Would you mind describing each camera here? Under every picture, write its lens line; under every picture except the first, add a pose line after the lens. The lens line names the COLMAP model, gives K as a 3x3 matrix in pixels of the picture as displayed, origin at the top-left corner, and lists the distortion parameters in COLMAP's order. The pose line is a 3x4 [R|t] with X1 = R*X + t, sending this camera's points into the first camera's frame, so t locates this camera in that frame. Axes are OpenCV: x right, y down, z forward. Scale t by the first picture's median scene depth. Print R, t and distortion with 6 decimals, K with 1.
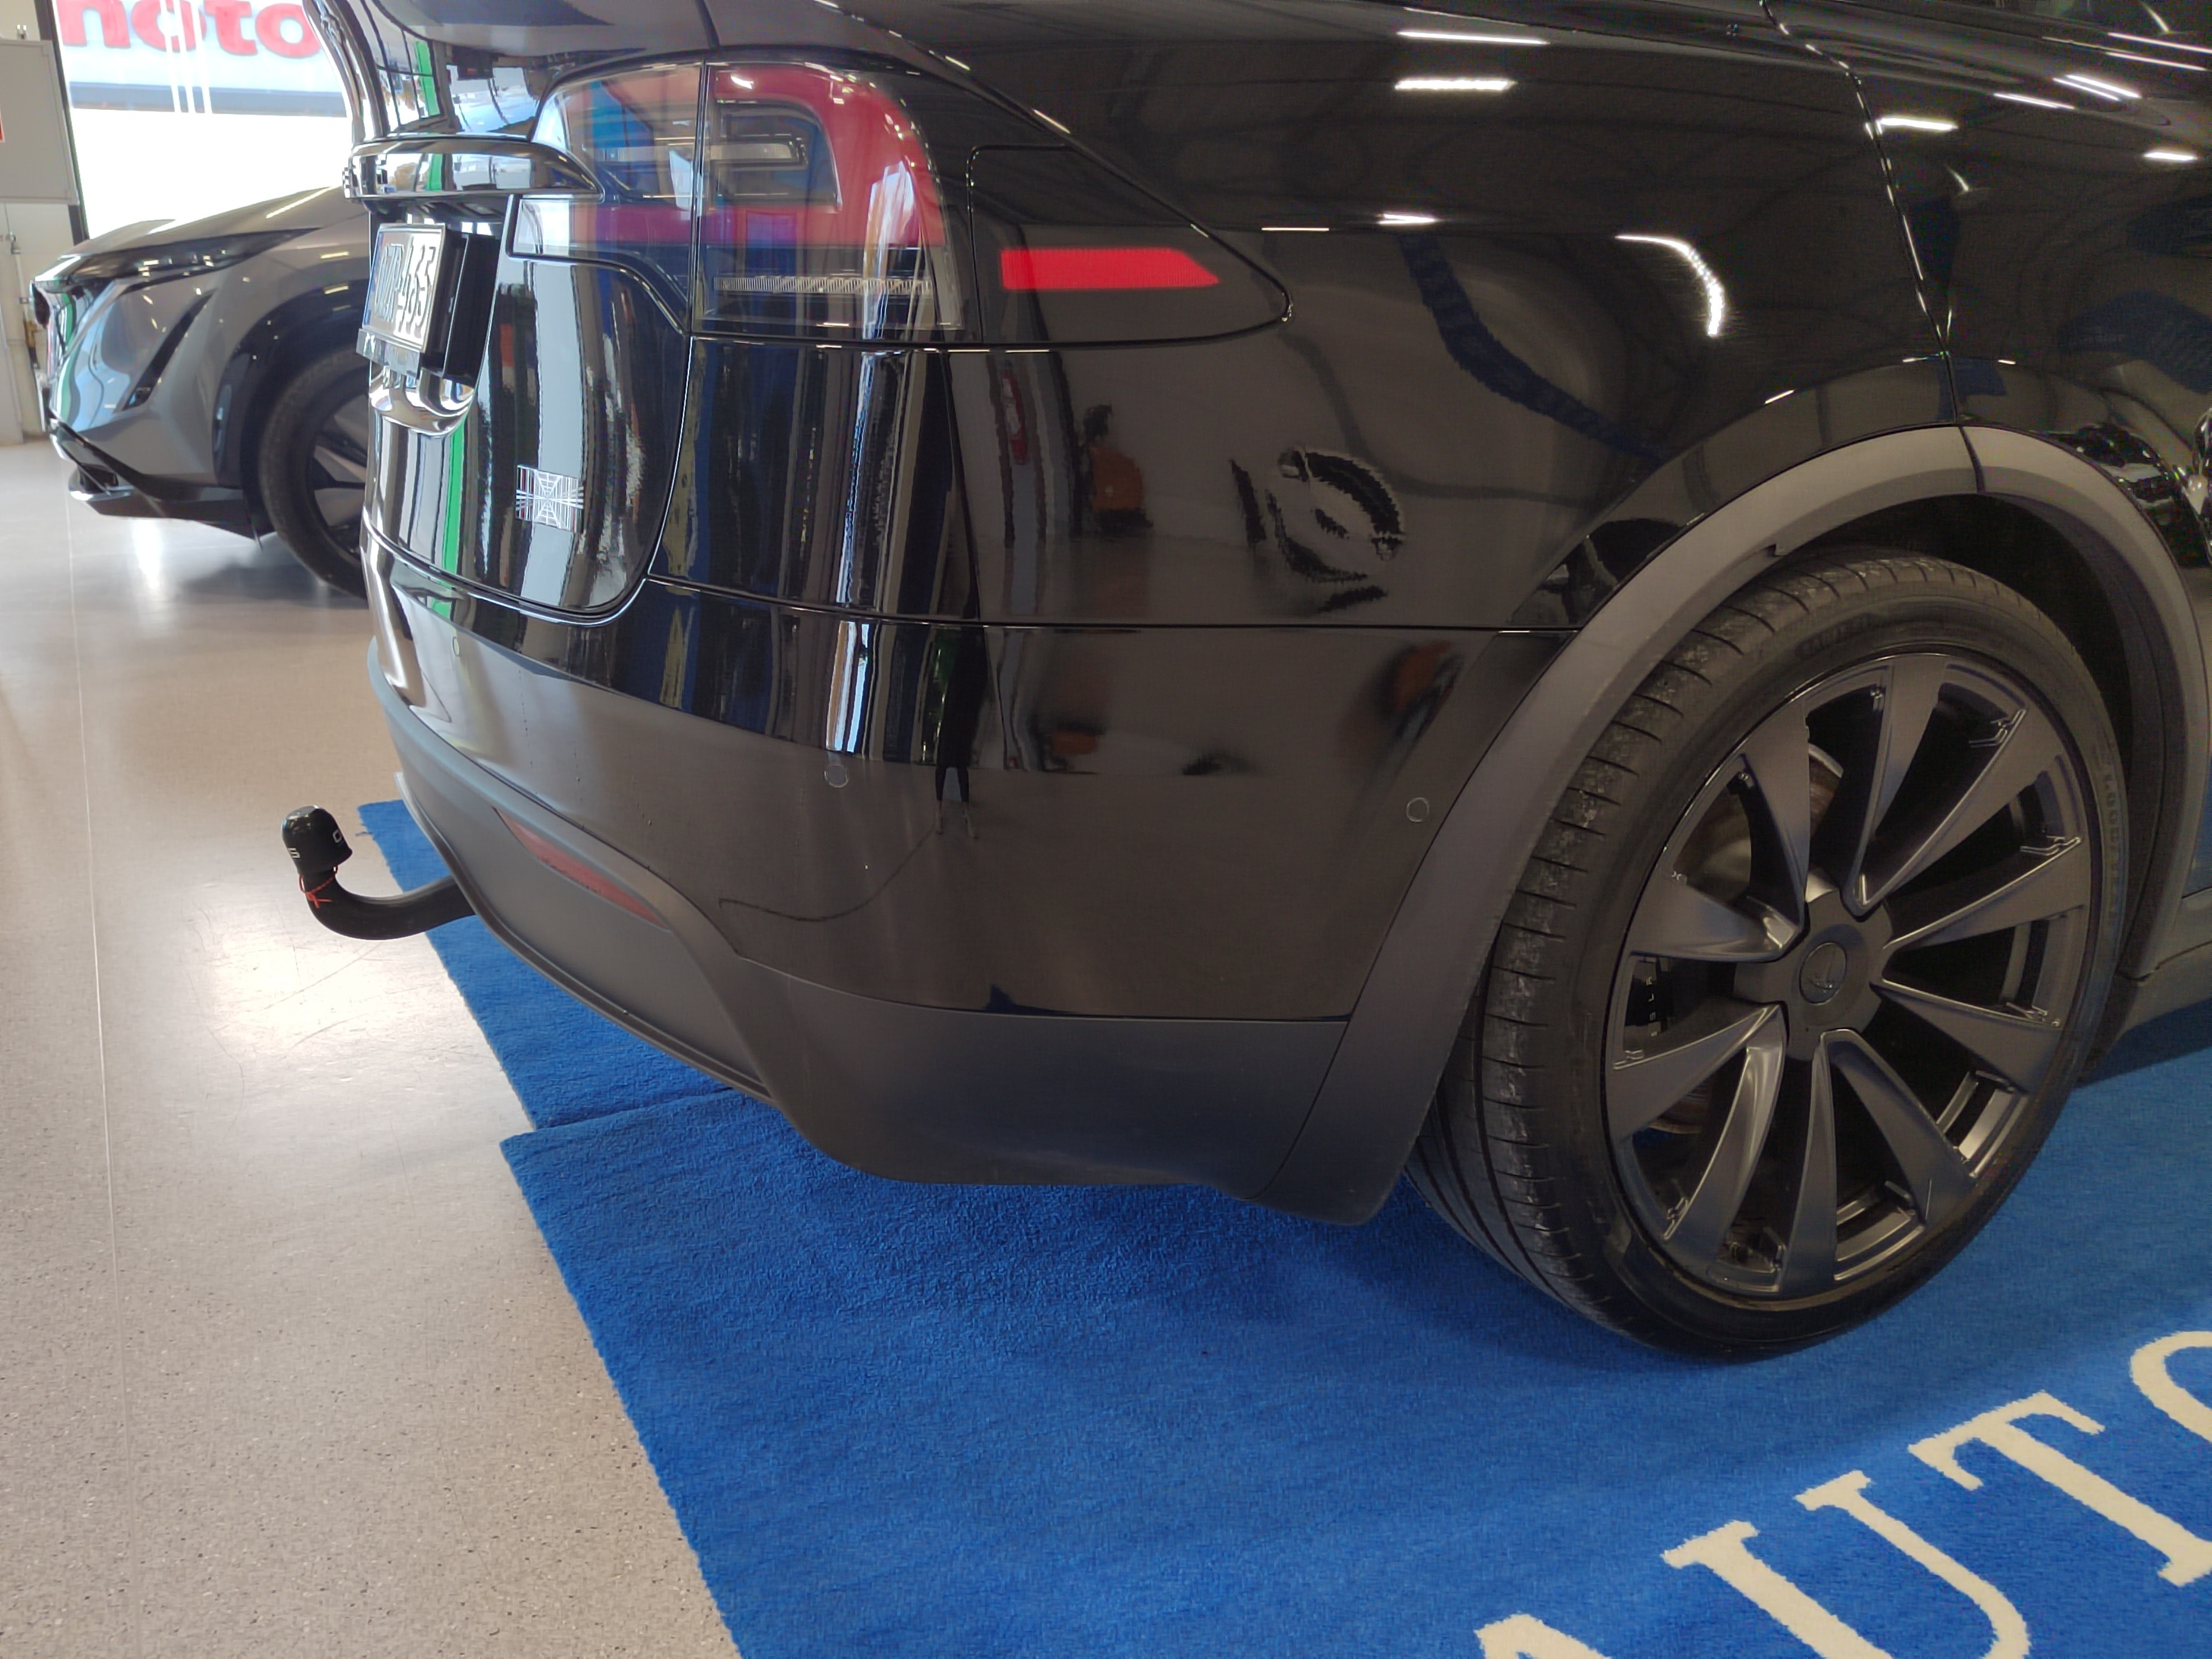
lens RADIAL K [[1814.6, 0, 1095.9], [0, 1814.6, 841.5], [0, 0, 1]] dist [0.050454, -0.052615]
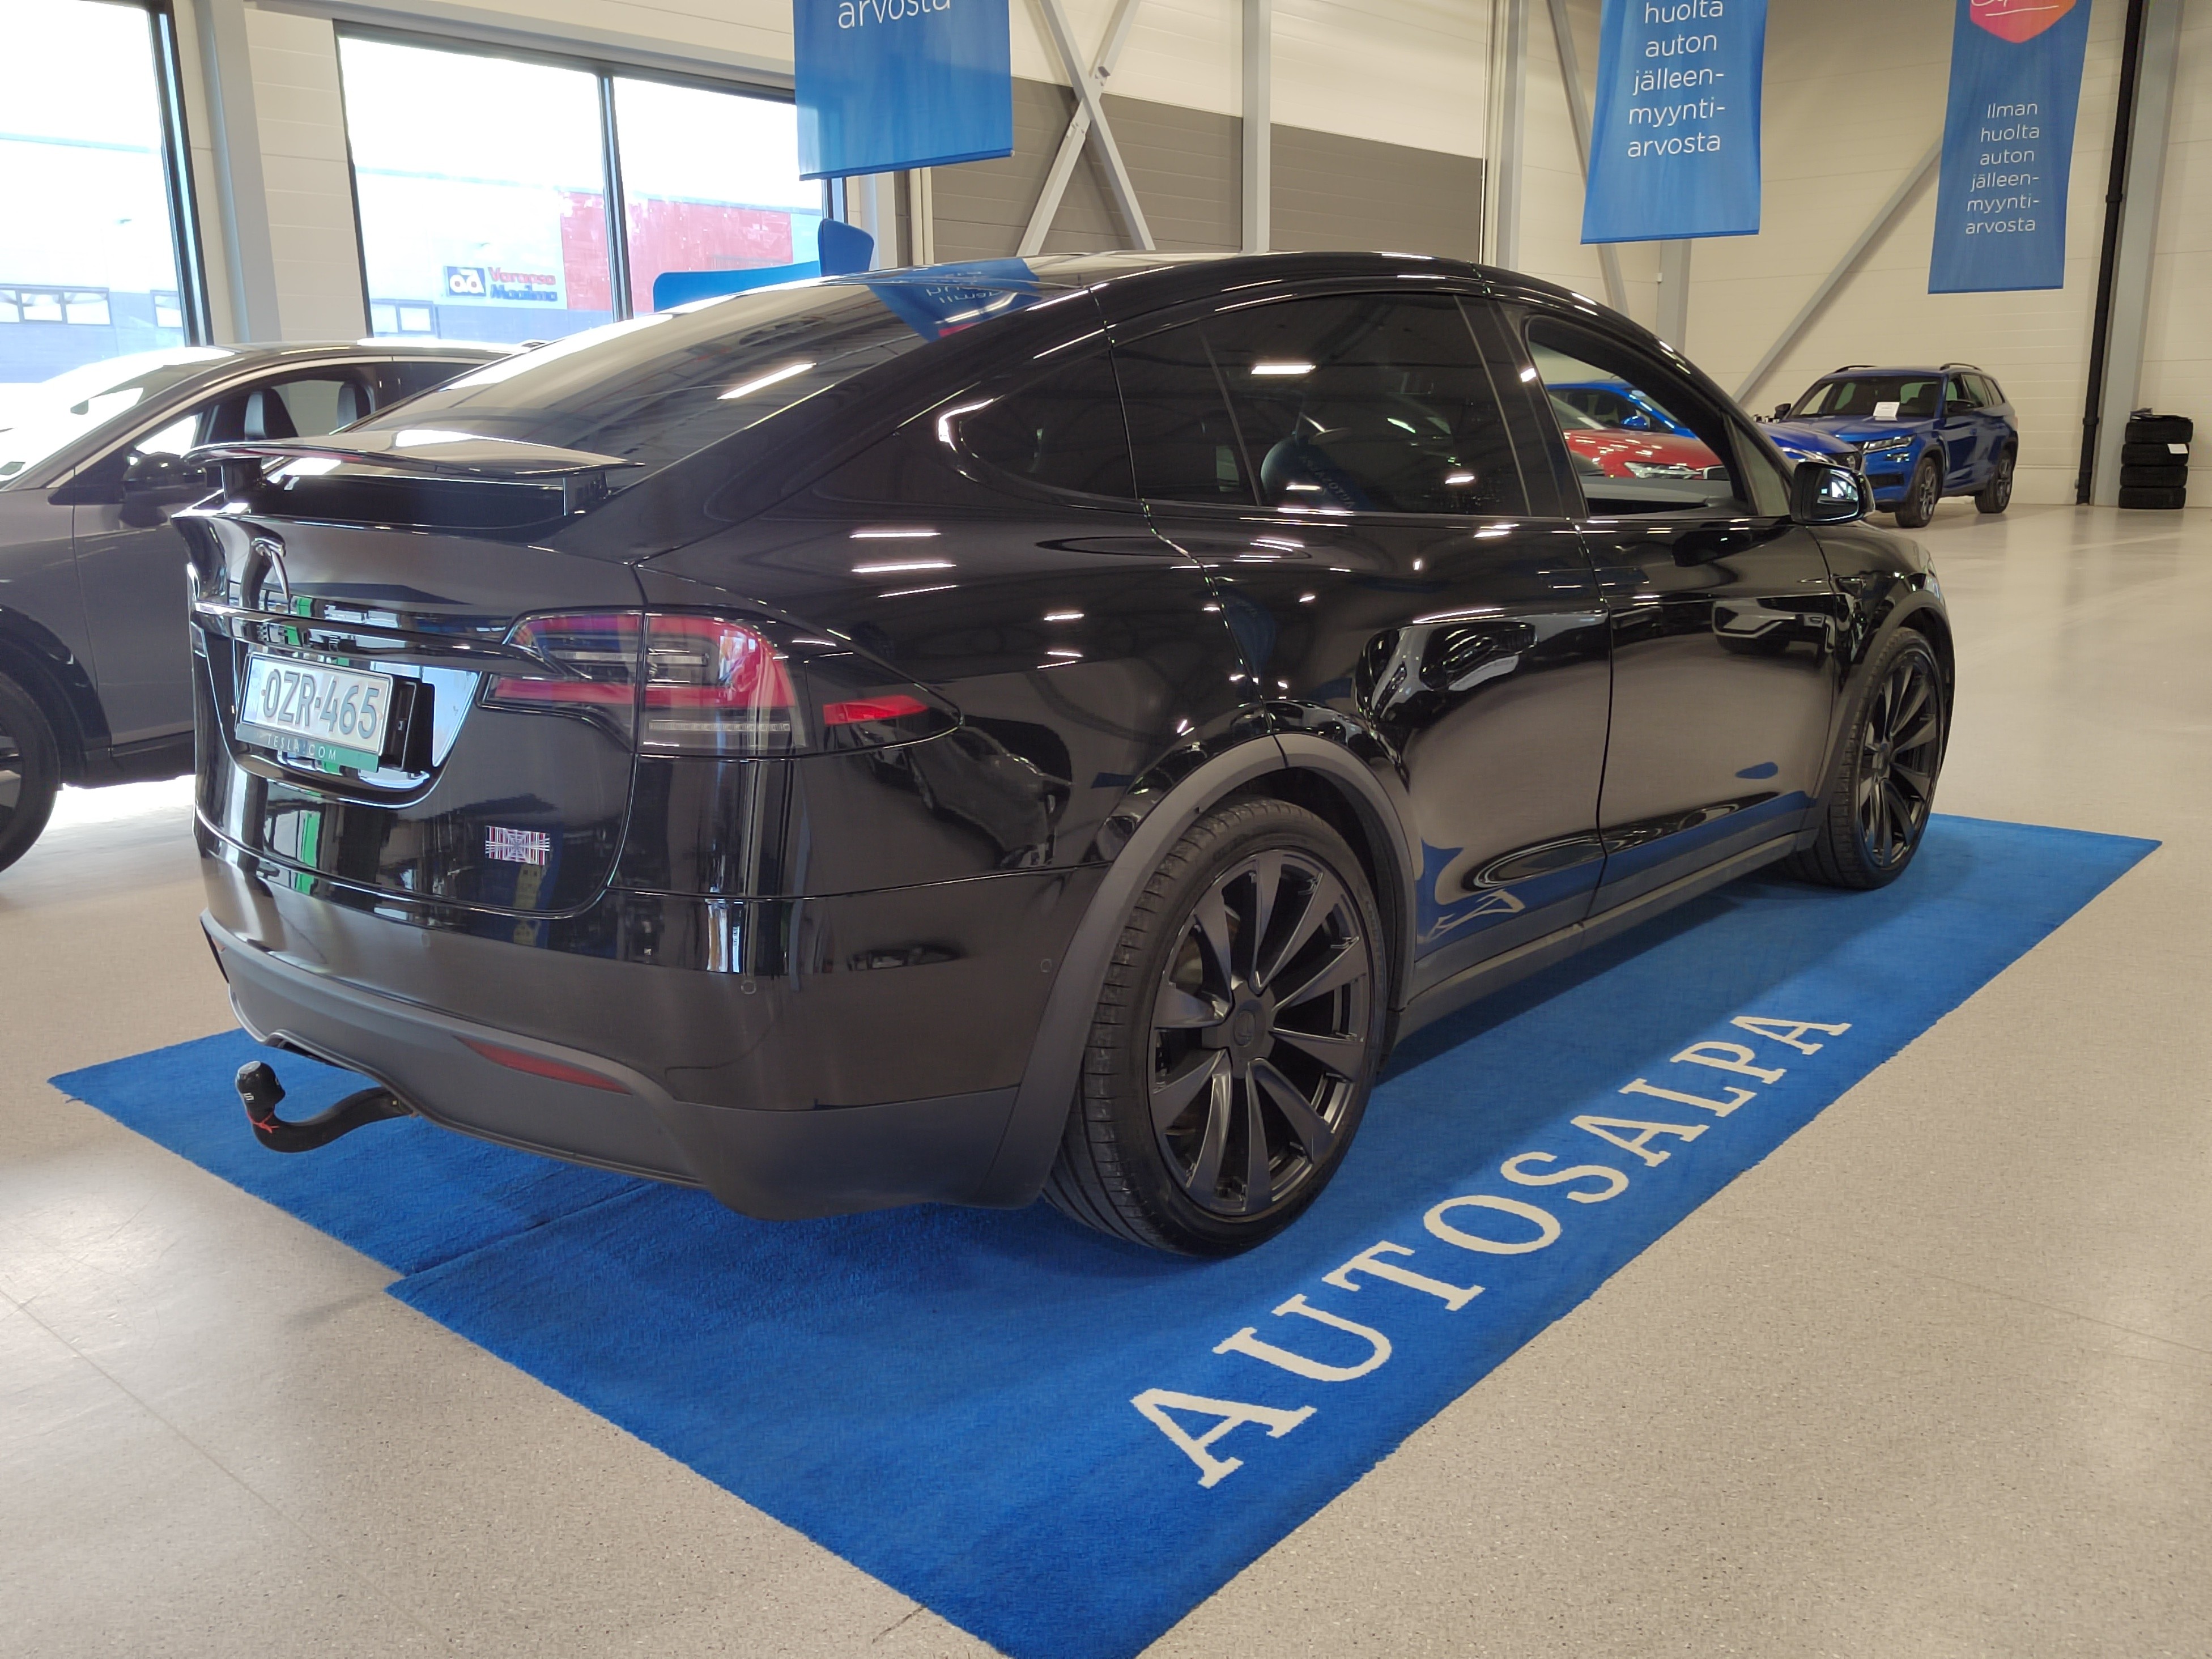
lens RADIAL K [[1814.6, 0, 1107.7], [0, 1814.6, 829.8], [0, 0, 1]] dist [0.050454, -0.052615]
pose [[0.932132, -0.097519, 0.348740, -0.344501], [0.130162, 0.988921, -0.071369, -0.011553], [-0.337916, 0.111918, 0.934498, -0.672285]]
